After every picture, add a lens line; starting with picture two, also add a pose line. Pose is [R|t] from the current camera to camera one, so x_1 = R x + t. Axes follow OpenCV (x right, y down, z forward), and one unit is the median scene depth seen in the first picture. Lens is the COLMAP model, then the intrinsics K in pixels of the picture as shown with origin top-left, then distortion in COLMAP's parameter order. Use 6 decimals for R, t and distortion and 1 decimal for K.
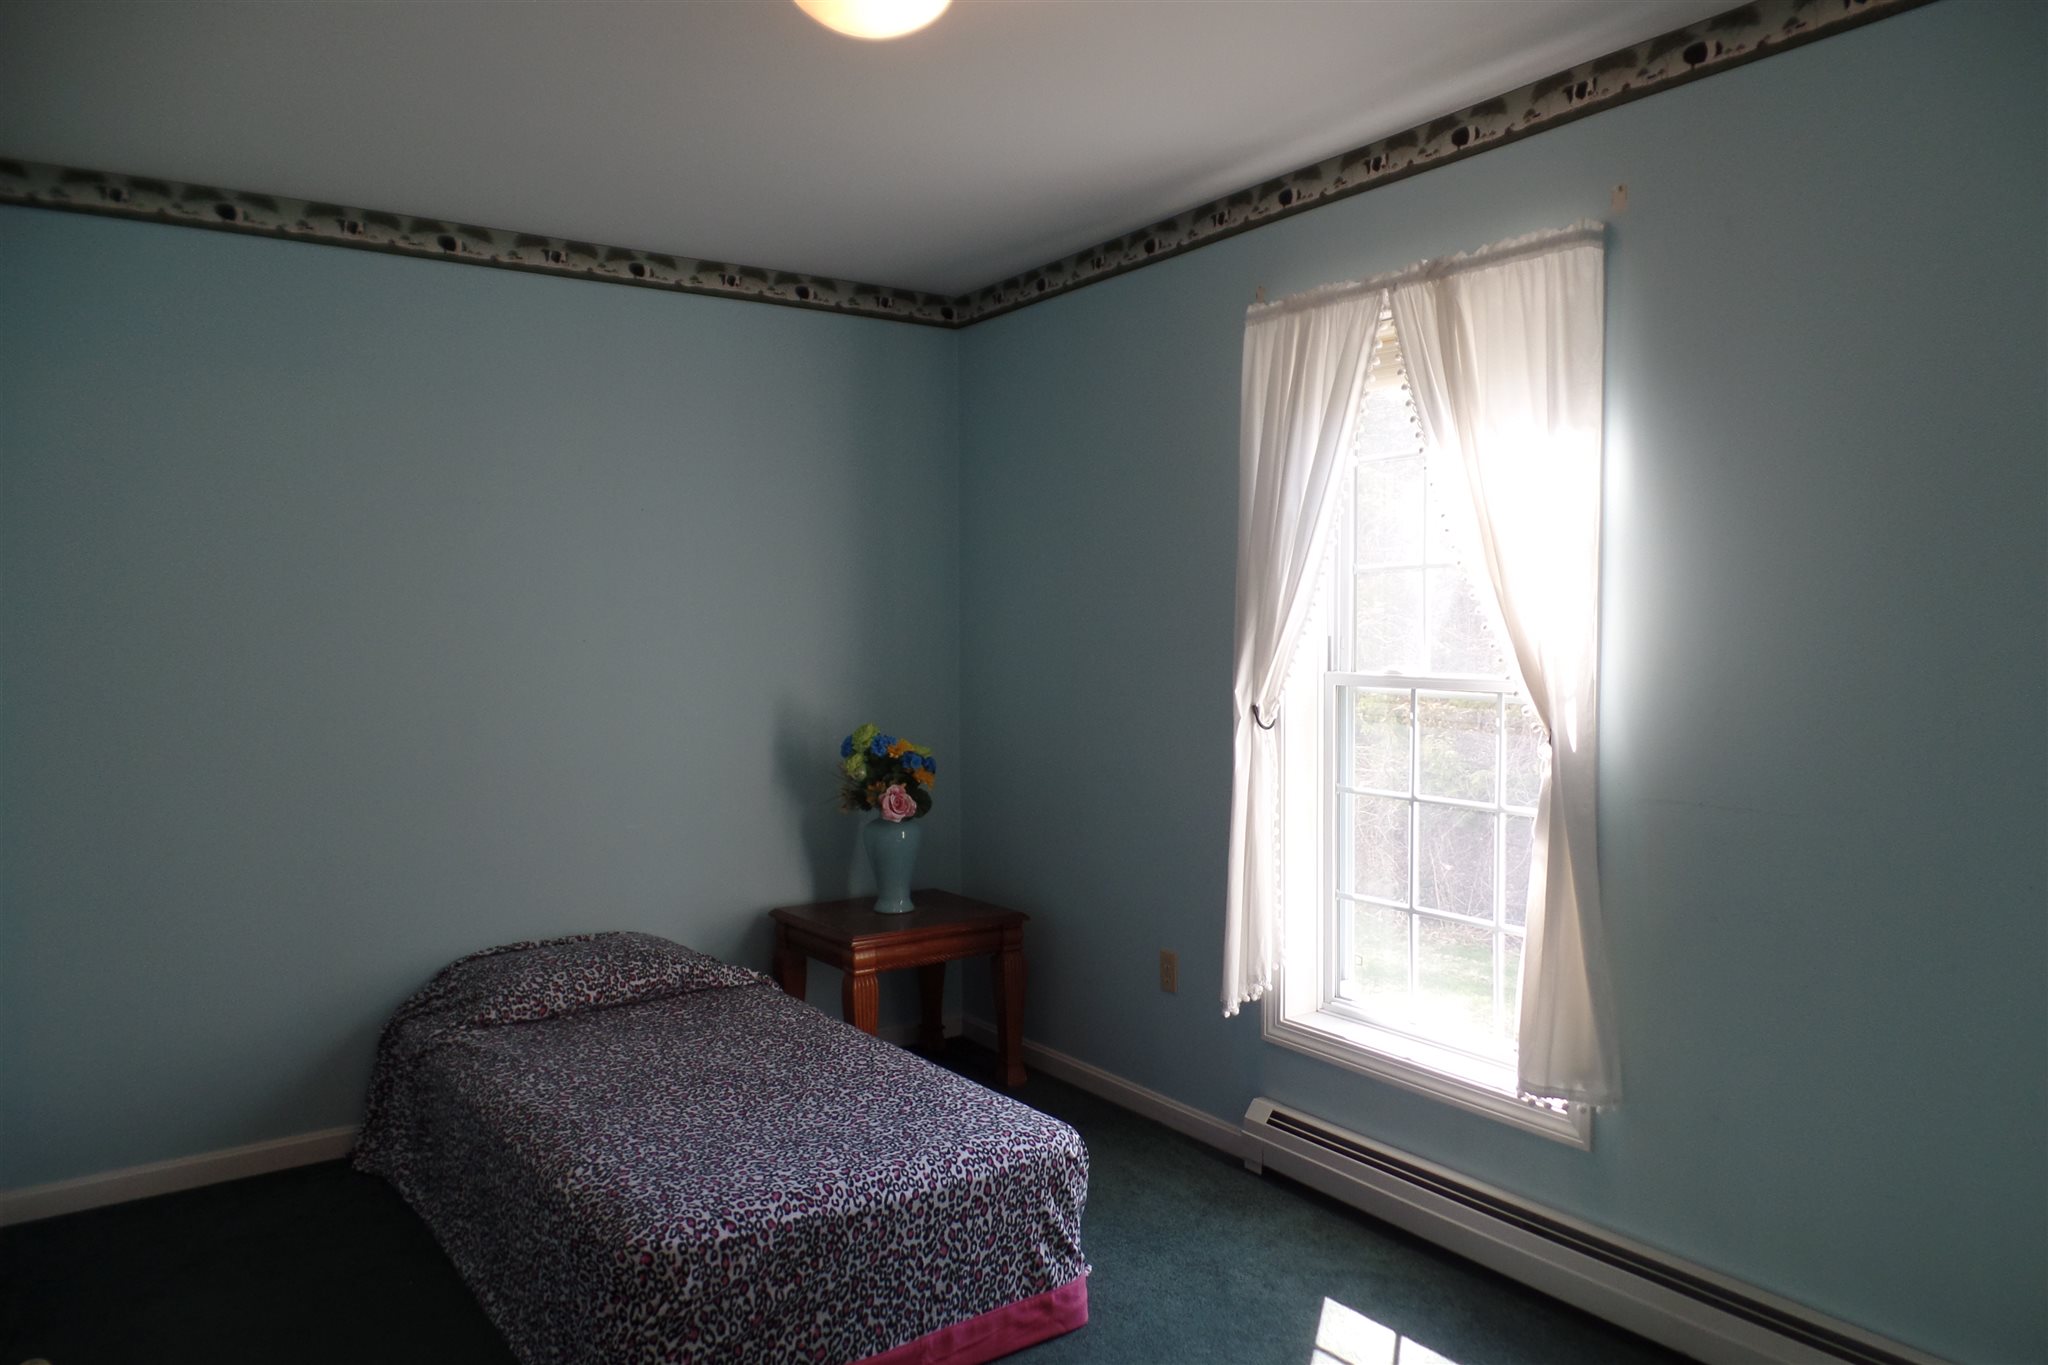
lens RADIAL K [[1405.2, 0, 1034.3], [0, 1405.2, 682.3], [0, 0, 1]] dist [-0.001233, -0.010502]
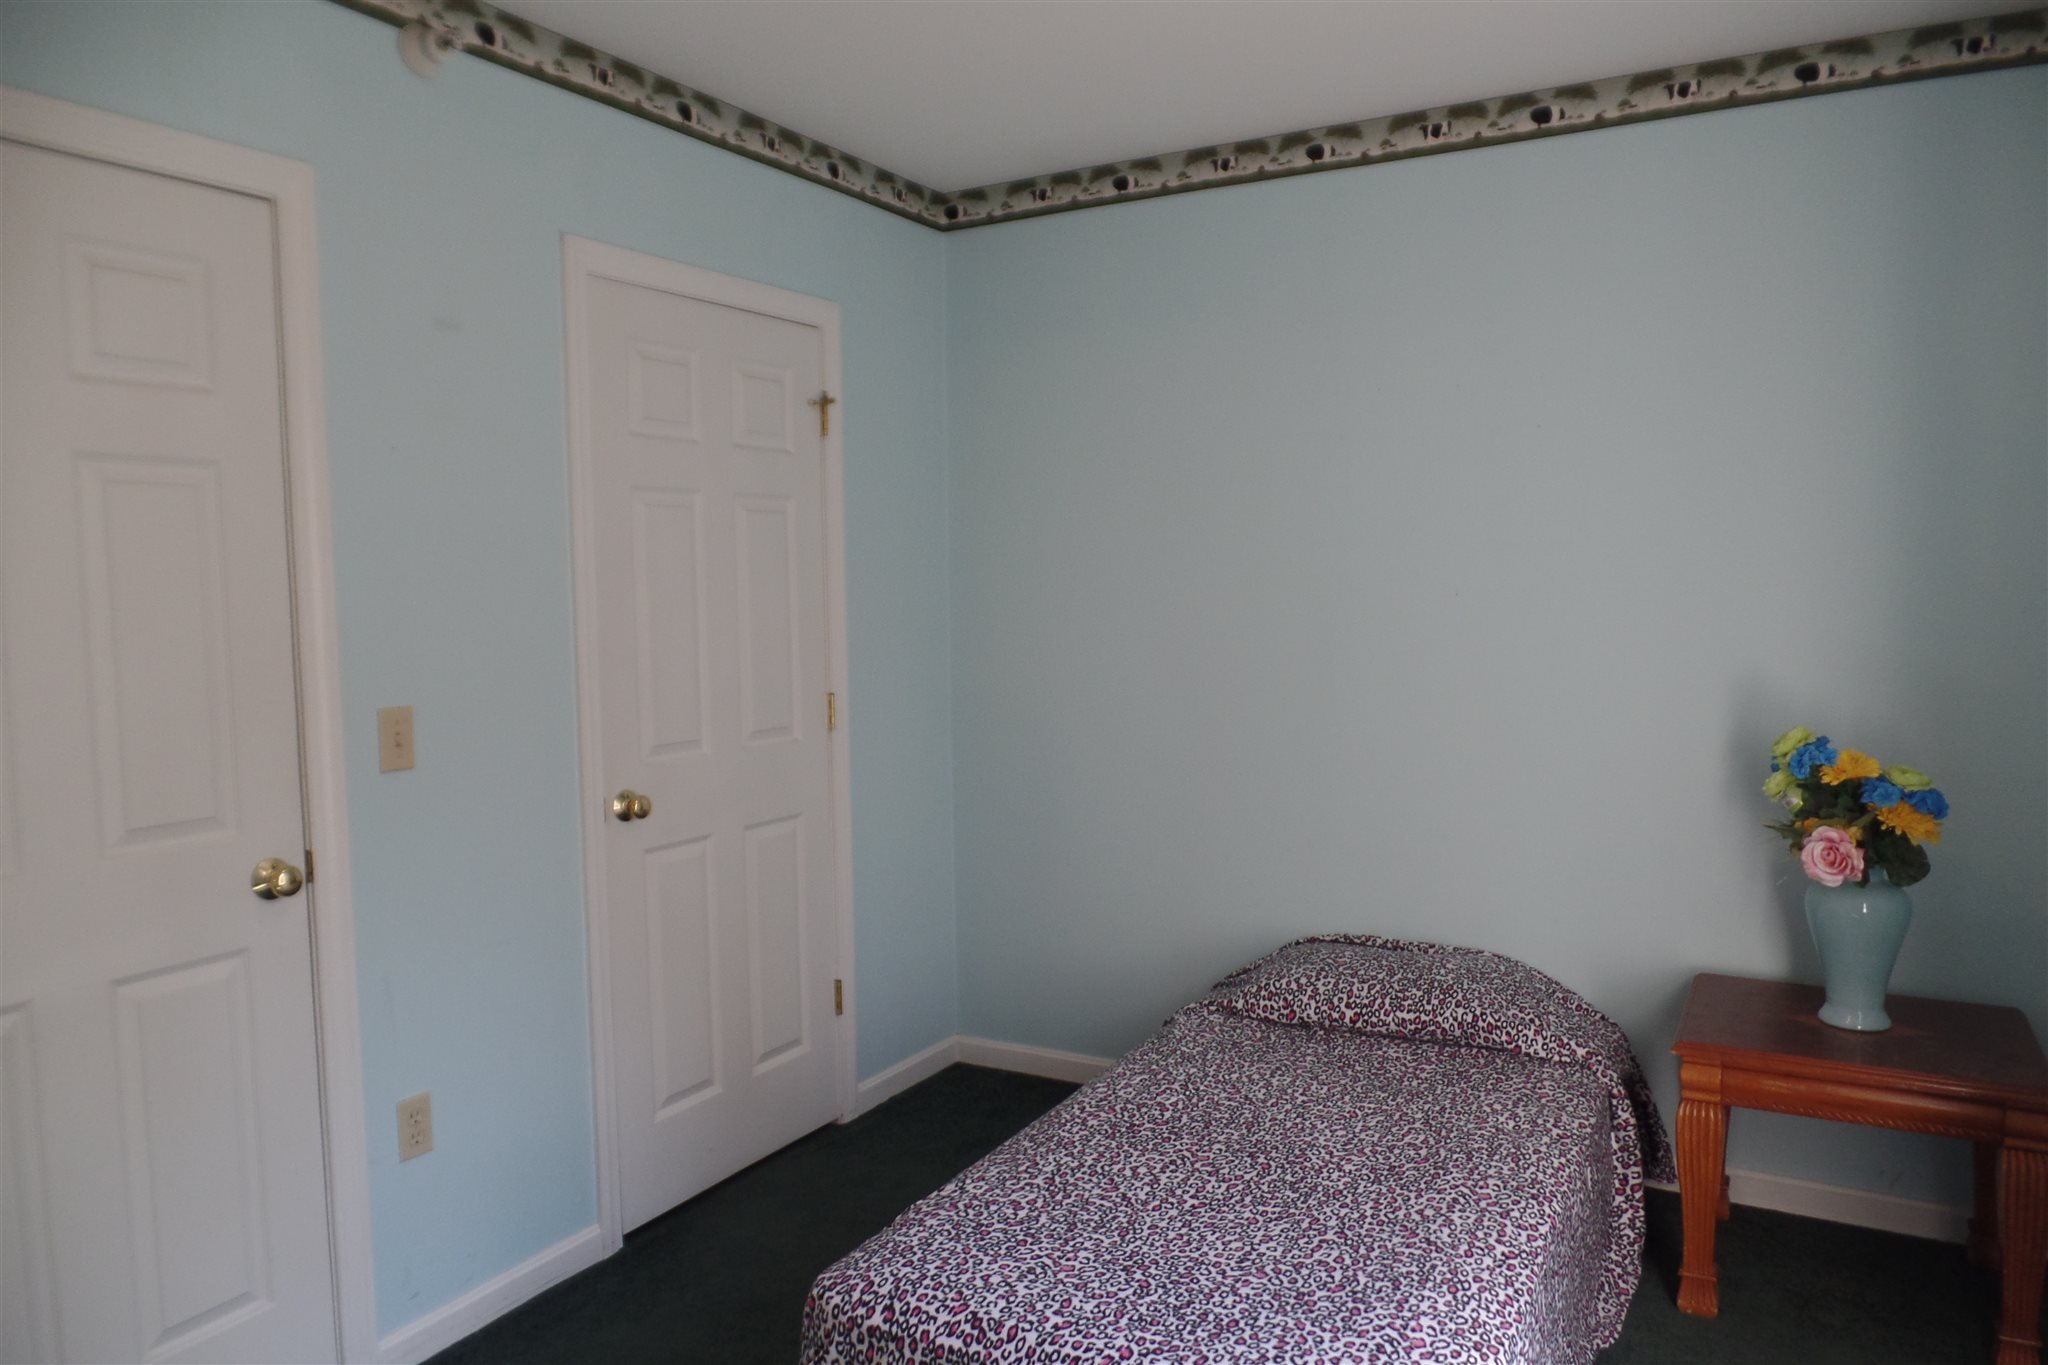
lens RADIAL K [[1405.2, 0, 1028.4], [0, 1405.2, 680.5], [0, 0, 1]] dist [-0.001233, -0.010502]
pose [[0.441127, 0.067533, -0.894900, 0.346501], [-0.023660, 0.997693, 0.063628, -0.028294], [0.897133, -0.006895, 0.441707, 0.452155]]
